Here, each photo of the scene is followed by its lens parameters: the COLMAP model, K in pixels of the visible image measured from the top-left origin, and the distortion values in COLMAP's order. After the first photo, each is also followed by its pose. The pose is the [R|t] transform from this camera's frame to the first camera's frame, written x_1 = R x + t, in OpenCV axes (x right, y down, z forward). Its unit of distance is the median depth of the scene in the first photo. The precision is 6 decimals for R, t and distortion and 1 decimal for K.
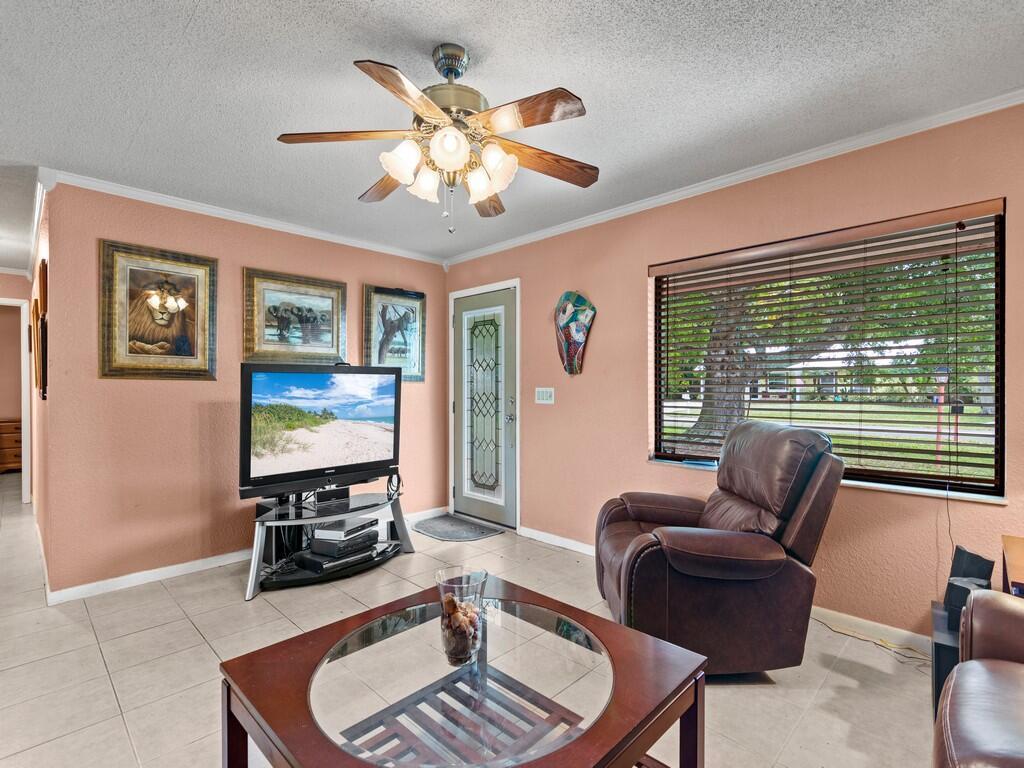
lens RADIAL K [[492.6, 0, 514.9], [0, 492.6, 379.8], [0, 0, 1]] dist [-0.000209, 0.000107]
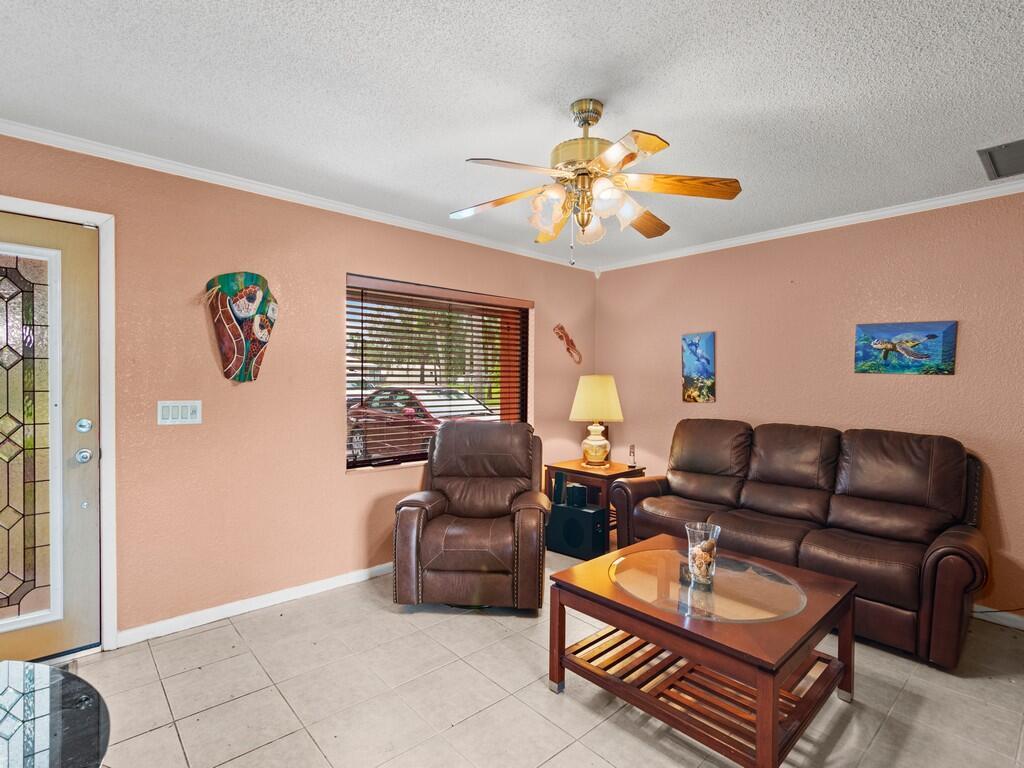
lens RADIAL K [[501.2, 0, 511.8], [0, 501.2, 388.9], [0, 0, 1]] dist [0.001490, 0.000530]
pose [[0.069708, -0.012511, 0.997489, -0.577376], [-0.018720, 0.999729, 0.013848, -0.017351], [-0.997392, -0.019638, 0.069455, 0.499033]]
